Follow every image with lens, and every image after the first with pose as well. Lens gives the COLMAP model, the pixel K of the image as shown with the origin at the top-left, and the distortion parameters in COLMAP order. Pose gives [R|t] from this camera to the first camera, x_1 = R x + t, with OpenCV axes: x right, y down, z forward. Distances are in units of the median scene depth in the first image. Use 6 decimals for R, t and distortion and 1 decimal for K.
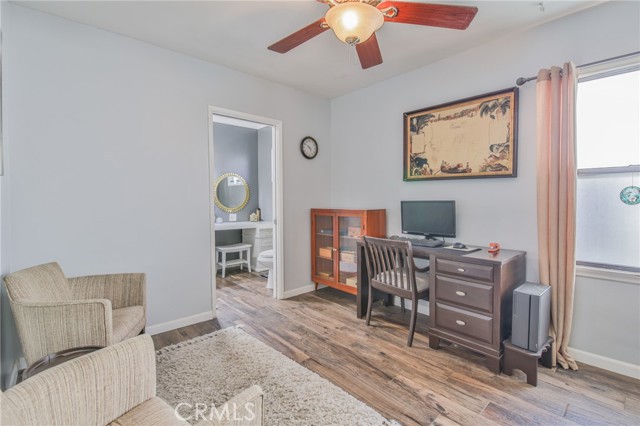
lens RADIAL K [[291.9, 0, 322.5], [0, 291.9, 212.1], [0, 0, 1]] dist [-0.005735, -0.008900]
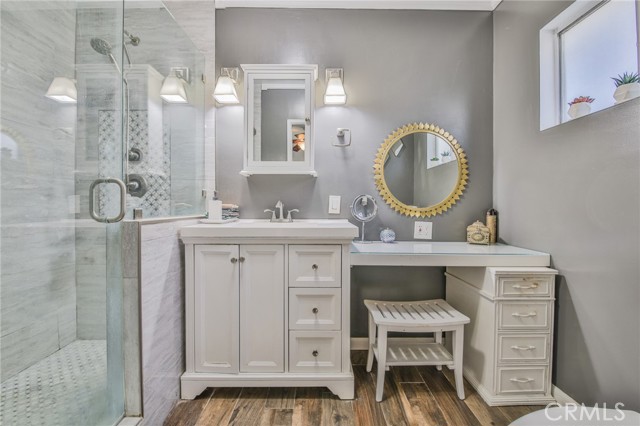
lens RADIAL K [[291.9, 0, 322.2], [0, 291.9, 212.0], [0, 0, 1]] dist [-0.005735, -0.008900]
pose [[0.747215, 0.016554, -0.664377, -0.143842], [-0.021932, 0.999759, 0.000244, -0.005068], [0.664221, 0.014388, 0.747398, 0.614041]]
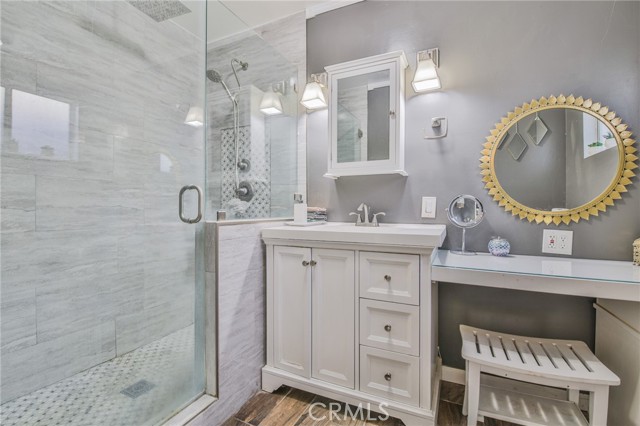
lens RADIAL K [[291.9, 0, 319.6], [0, 291.9, 211.8], [0, 0, 1]] dist [-0.005735, -0.008900]
pose [[0.382747, 0.010098, -0.923798, -0.128266], [-0.027348, 0.999626, -0.000404, -0.006446], [0.923448, 0.025419, 0.382880, 0.678318]]
